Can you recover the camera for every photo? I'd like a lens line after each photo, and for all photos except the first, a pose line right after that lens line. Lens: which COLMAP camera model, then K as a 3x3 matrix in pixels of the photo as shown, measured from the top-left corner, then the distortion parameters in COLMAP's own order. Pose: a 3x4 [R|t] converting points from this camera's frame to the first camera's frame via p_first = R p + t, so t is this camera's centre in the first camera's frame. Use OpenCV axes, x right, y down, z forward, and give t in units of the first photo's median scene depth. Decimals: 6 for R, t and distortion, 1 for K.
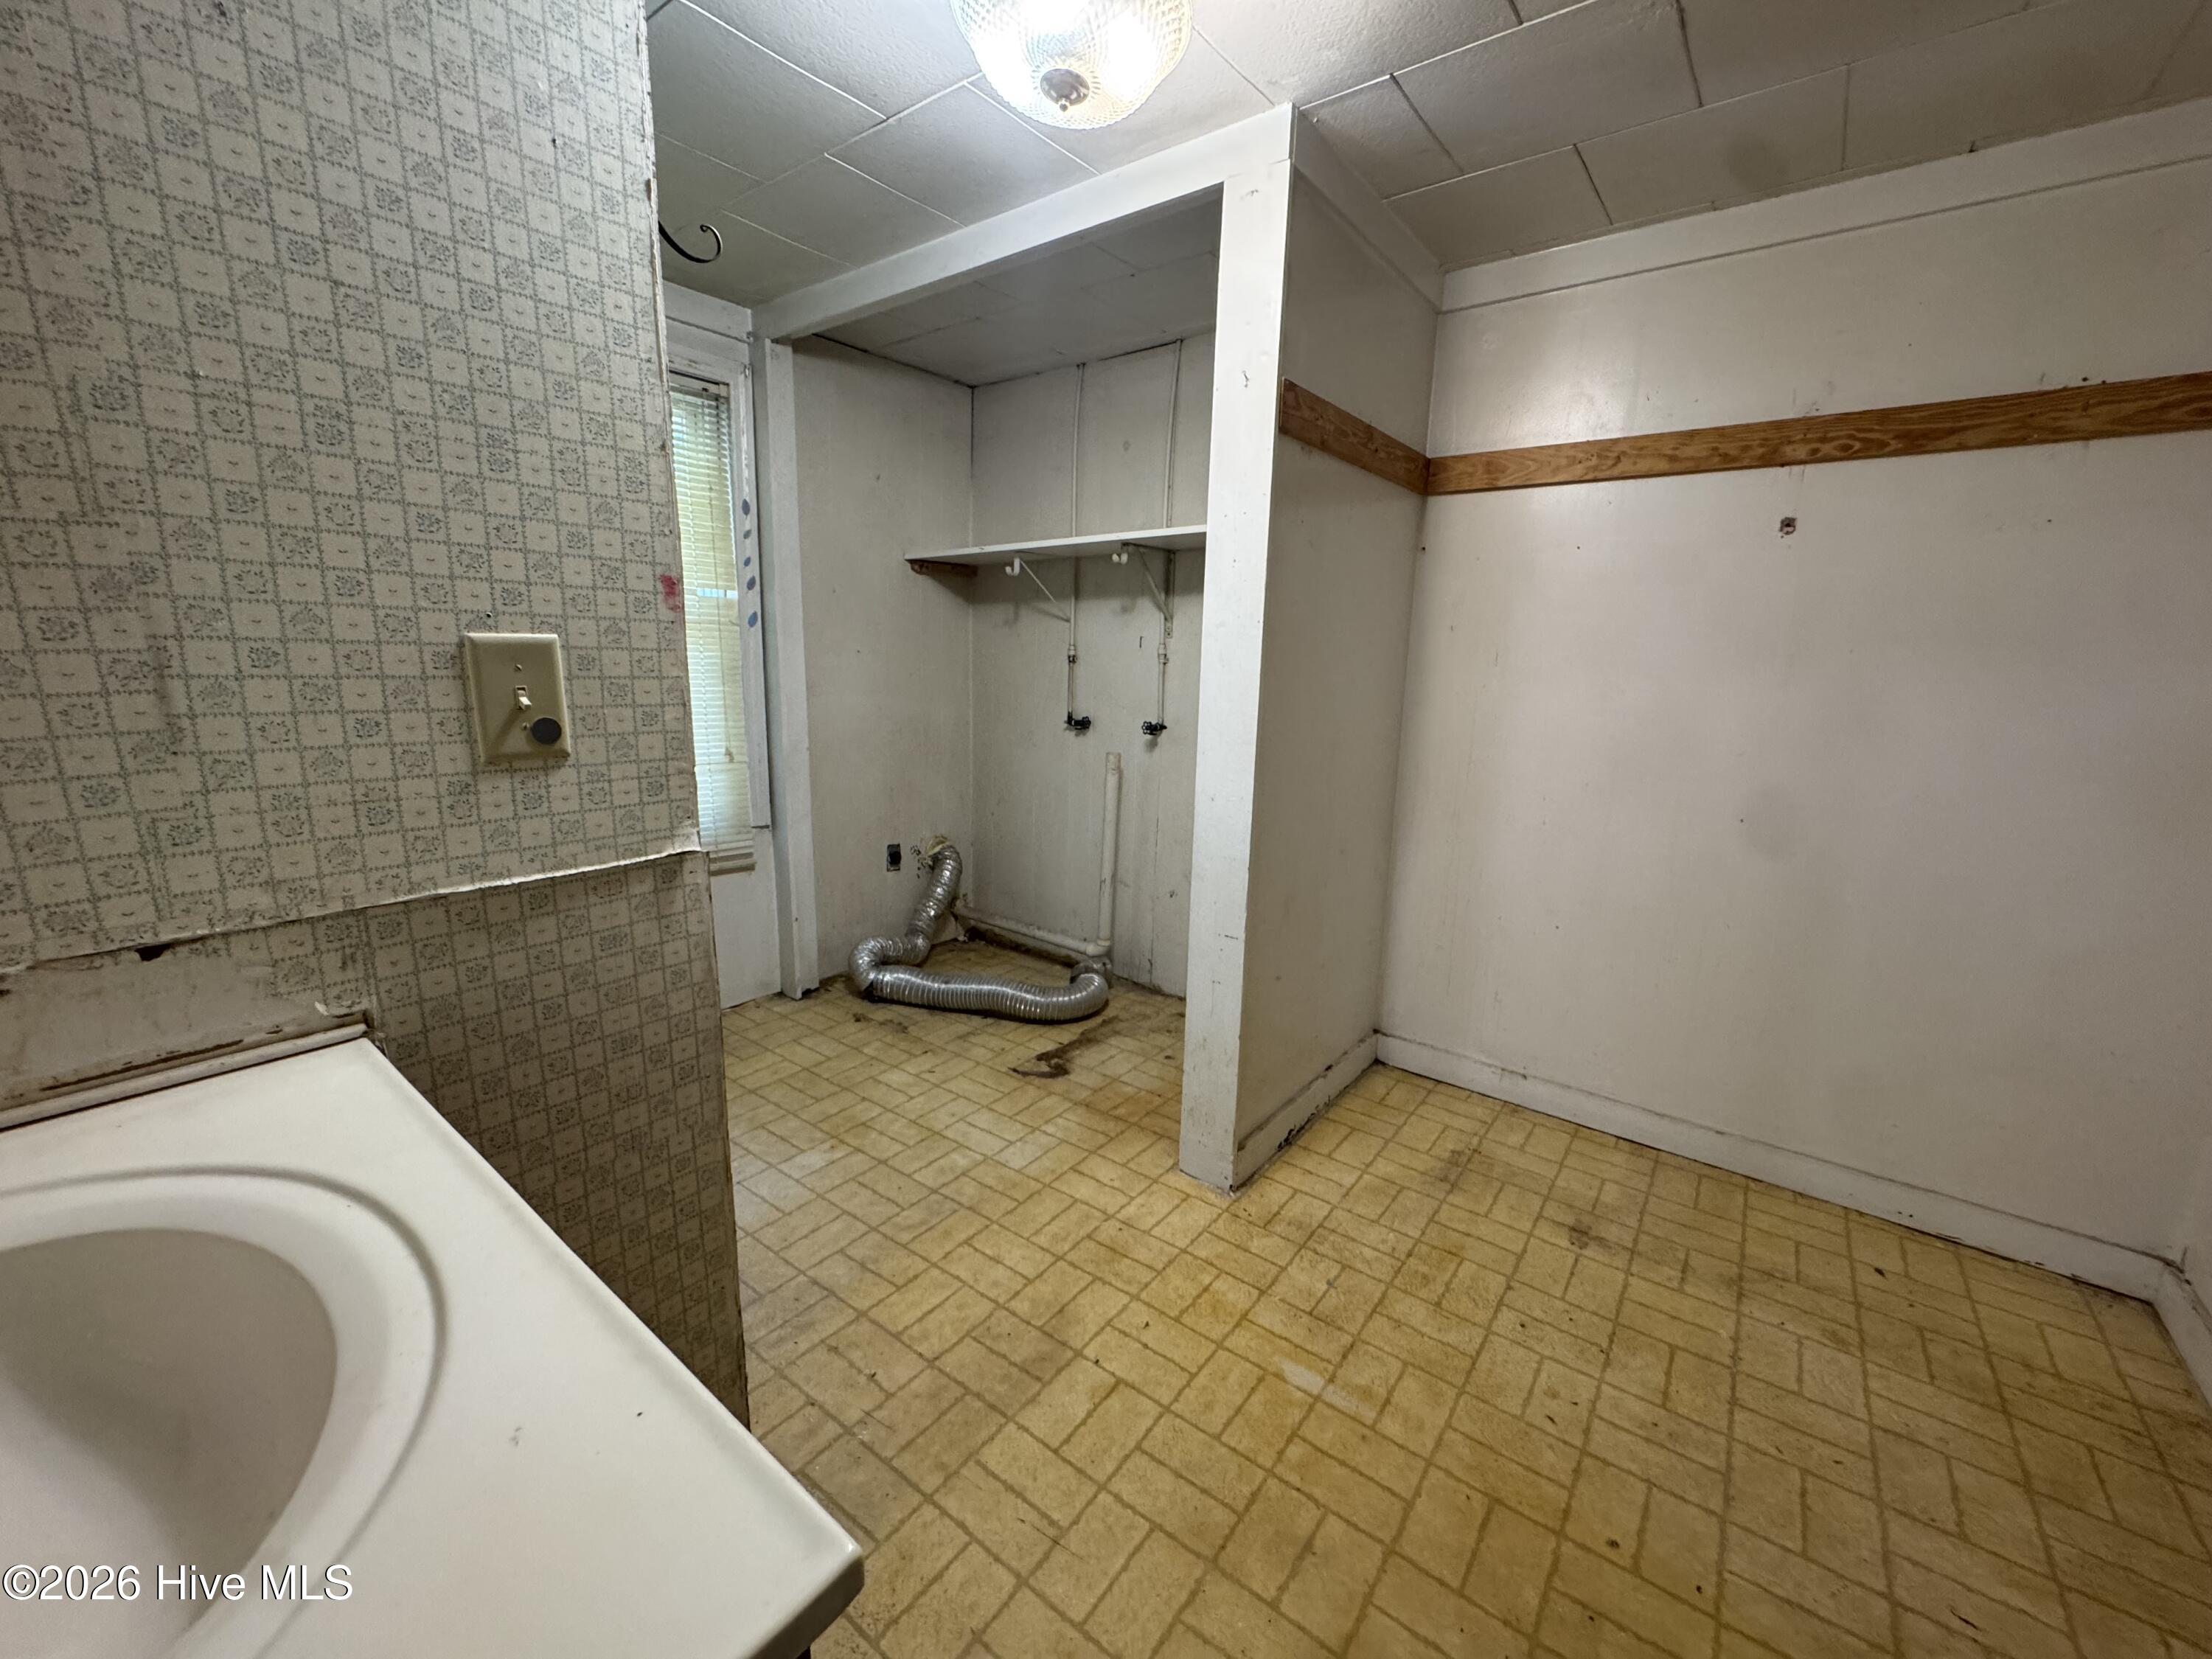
lens RADIAL K [[883.0, 0, 1100.8], [0, 883.0, 834.2], [0, 0, 1]] dist [-0.000766, 0.000278]
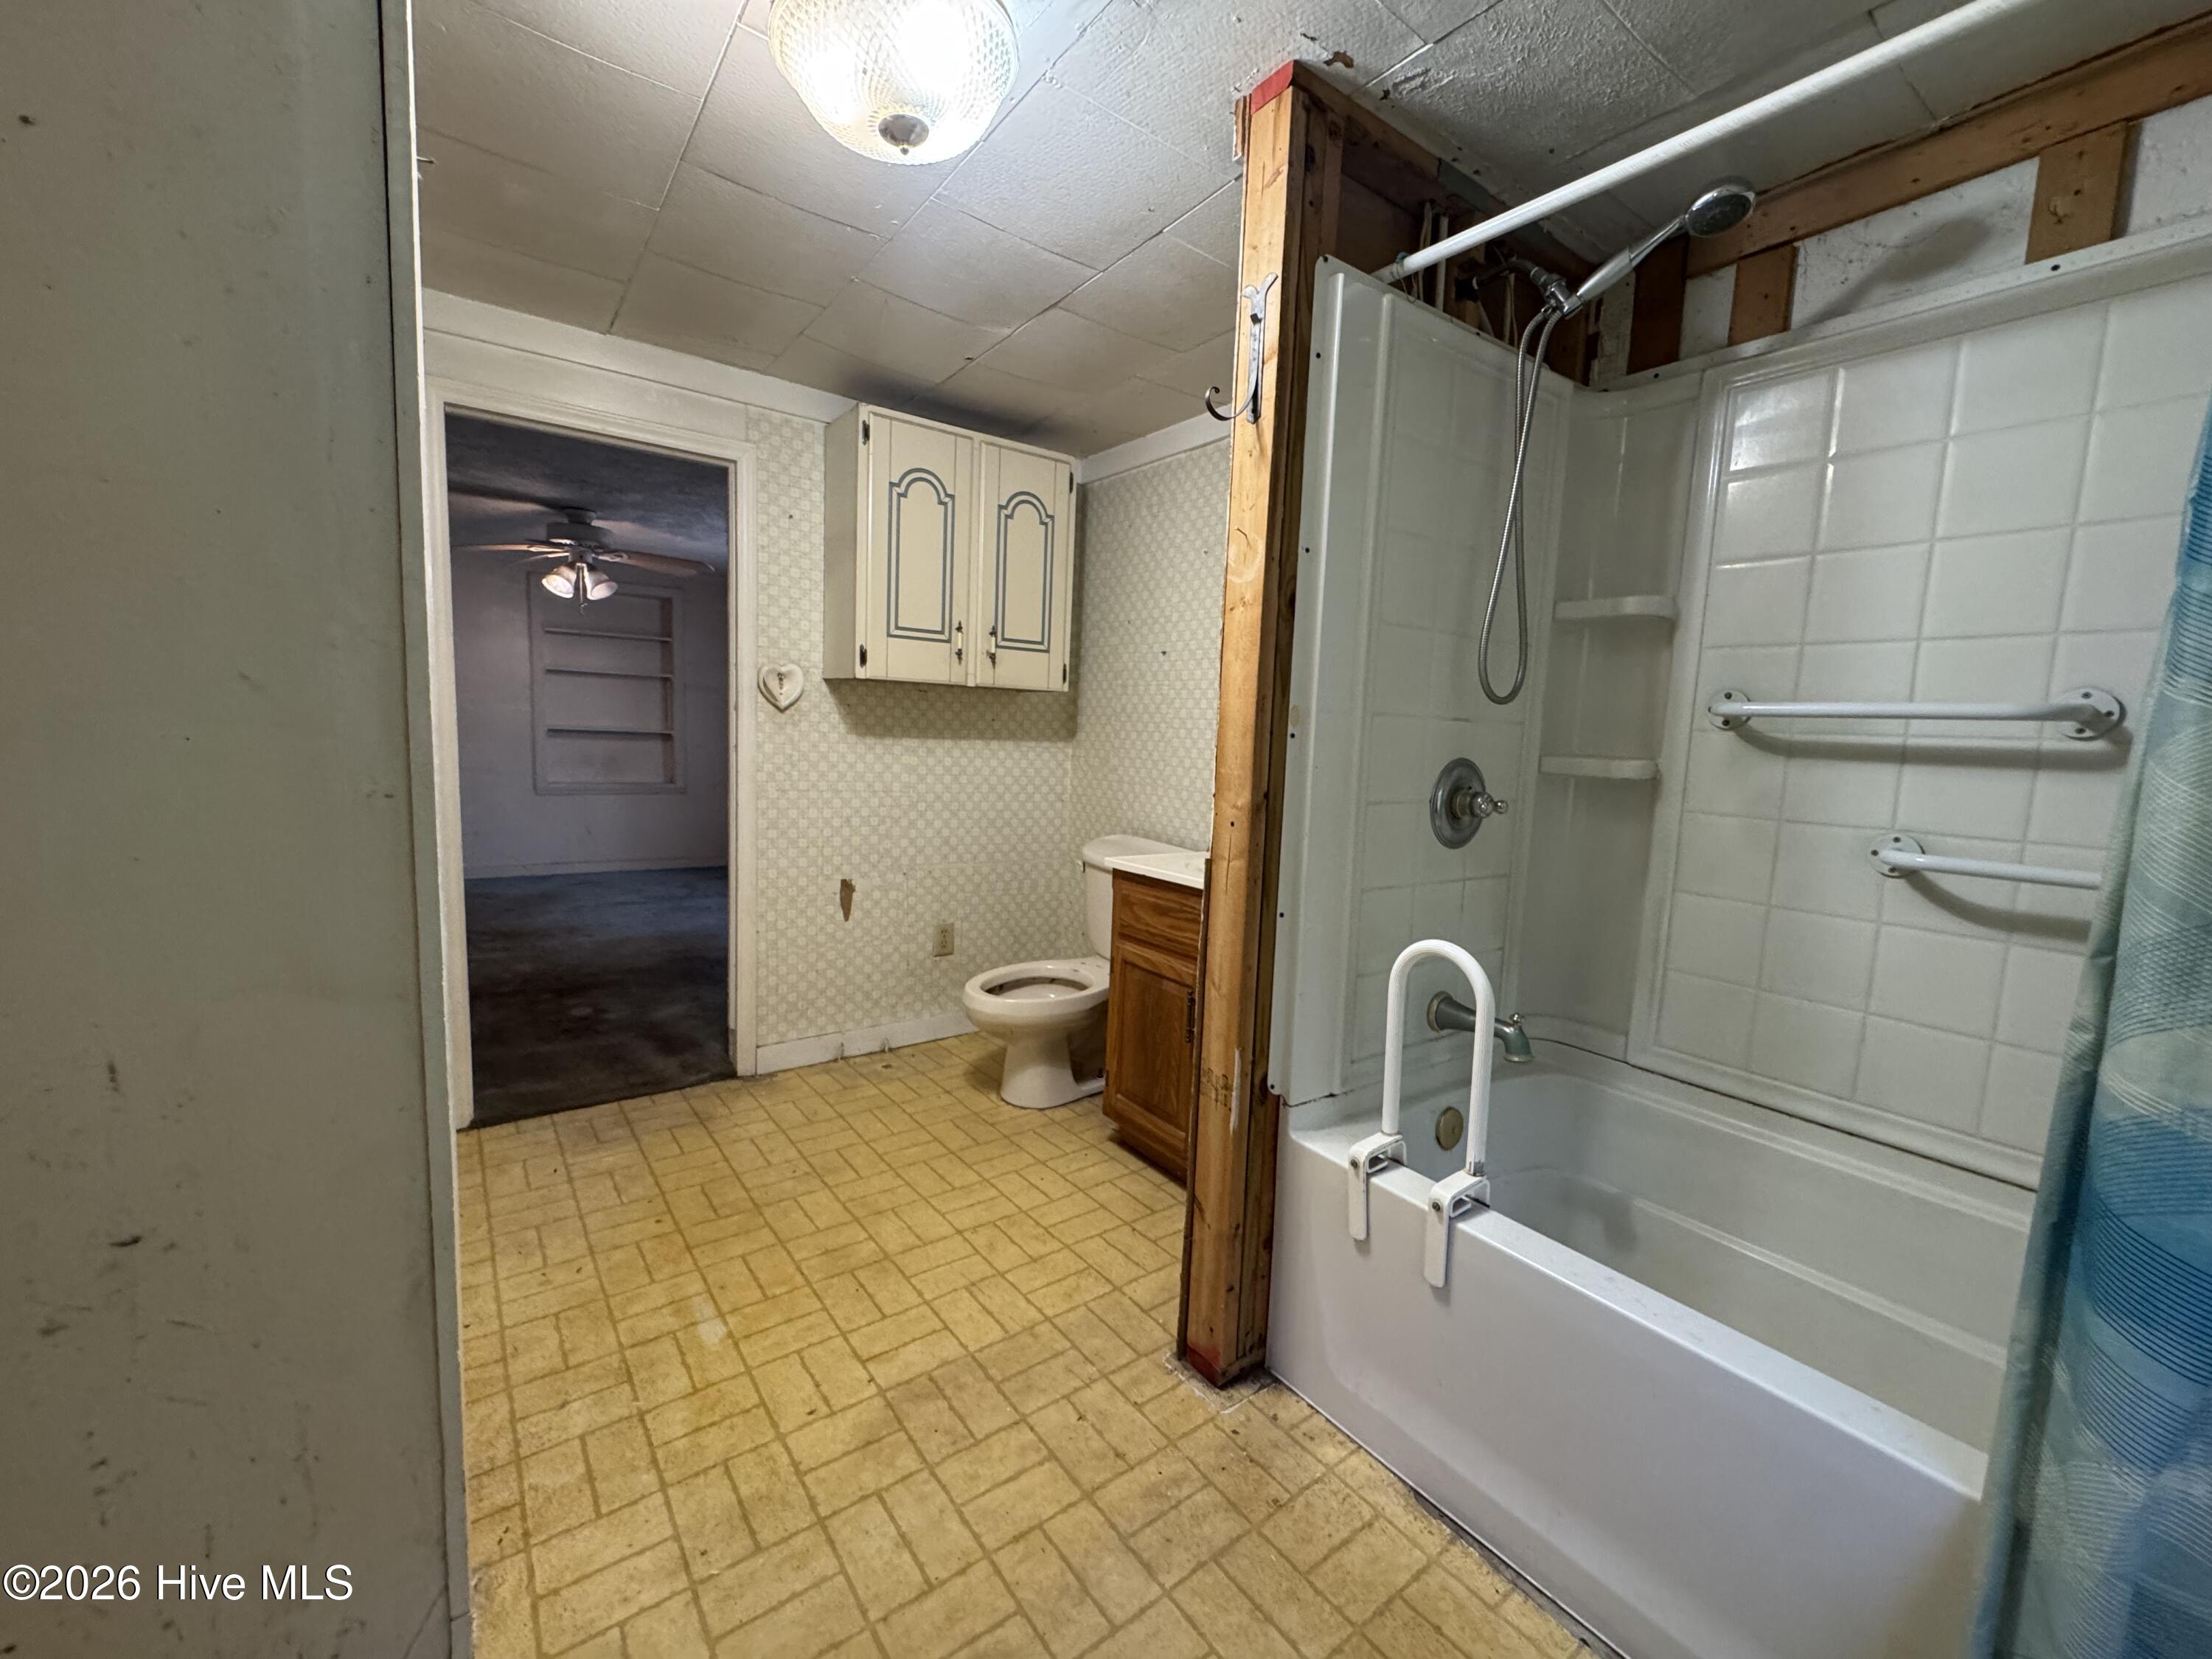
lens RADIAL K [[883.0, 0, 1112.4], [0, 883.0, 825.4], [0, 0, 1]] dist [-0.000766, 0.000278]
pose [[-0.962930, -0.085693, 0.255779, -0.489296], [-0.002446, 0.950935, 0.309381, -0.338327], [-0.269741, 0.297286, -0.915893, 1.699642]]
